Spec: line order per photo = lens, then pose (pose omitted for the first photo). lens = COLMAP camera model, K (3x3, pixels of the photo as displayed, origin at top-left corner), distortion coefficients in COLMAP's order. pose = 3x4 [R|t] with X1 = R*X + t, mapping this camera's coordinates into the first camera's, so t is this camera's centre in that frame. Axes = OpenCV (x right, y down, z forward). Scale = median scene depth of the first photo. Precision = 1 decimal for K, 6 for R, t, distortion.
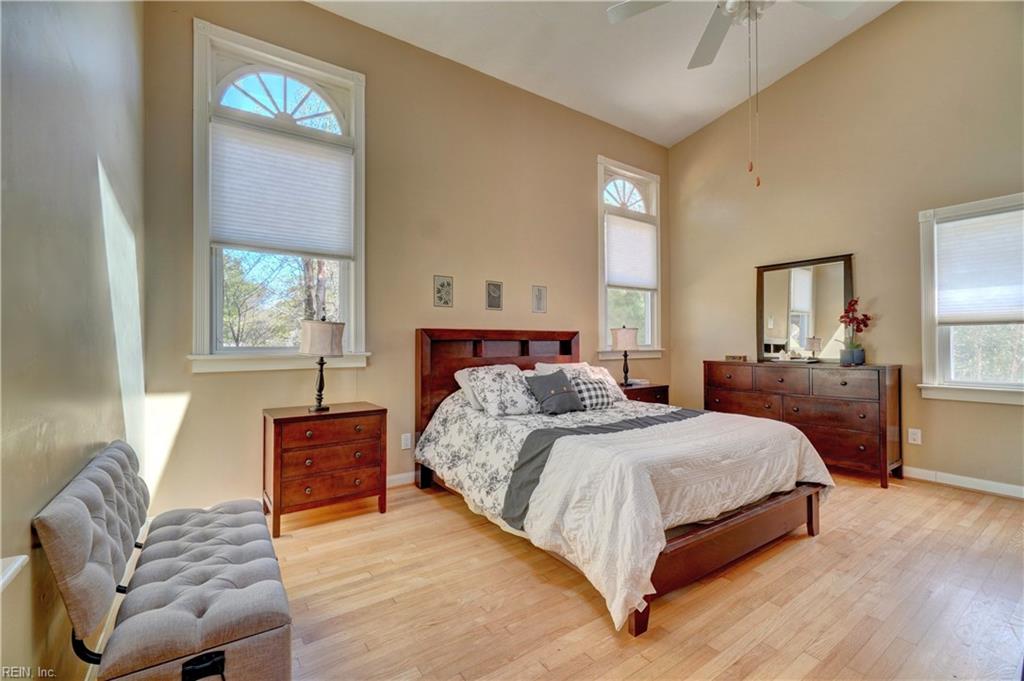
lens RADIAL K [[440.0, 0, 502.6], [0, 440.0, 340.3], [0, 0, 1]] dist [0.000032, 0.000554]
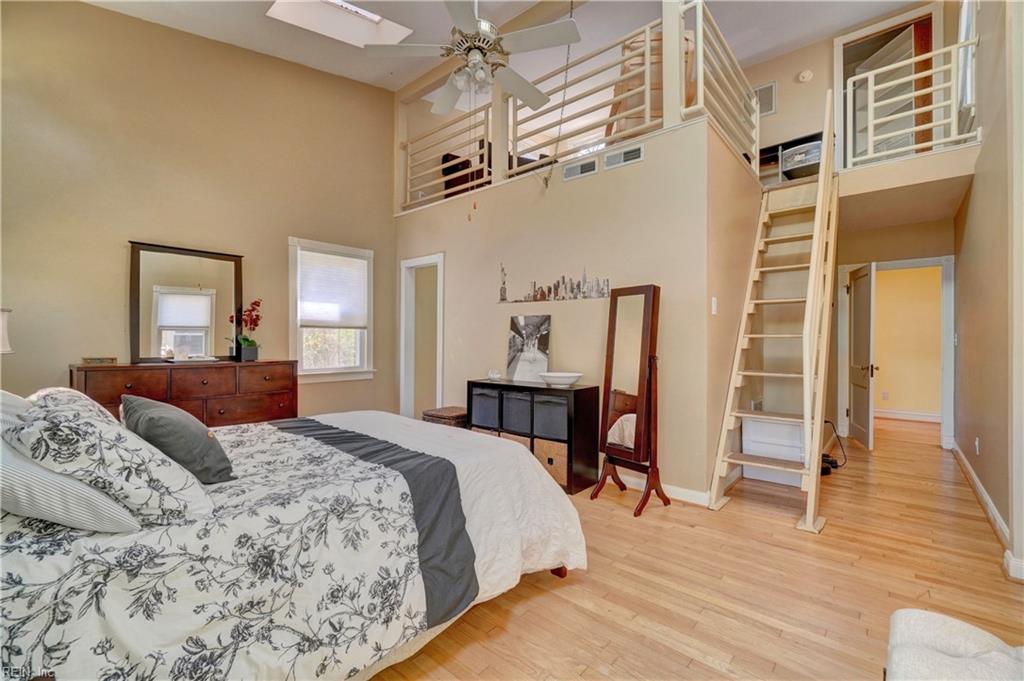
lens RADIAL K [[440.0, 0, 502.6], [0, 440.0, 340.3], [0, 0, 1]] dist [0.000032, 0.000554]
pose [[-0.238110, 0.003264, 0.971233, -0.425512], [-0.010451, 0.999928, -0.005922, 0.005998], [-0.971182, -0.011560, -0.238058, 0.723216]]
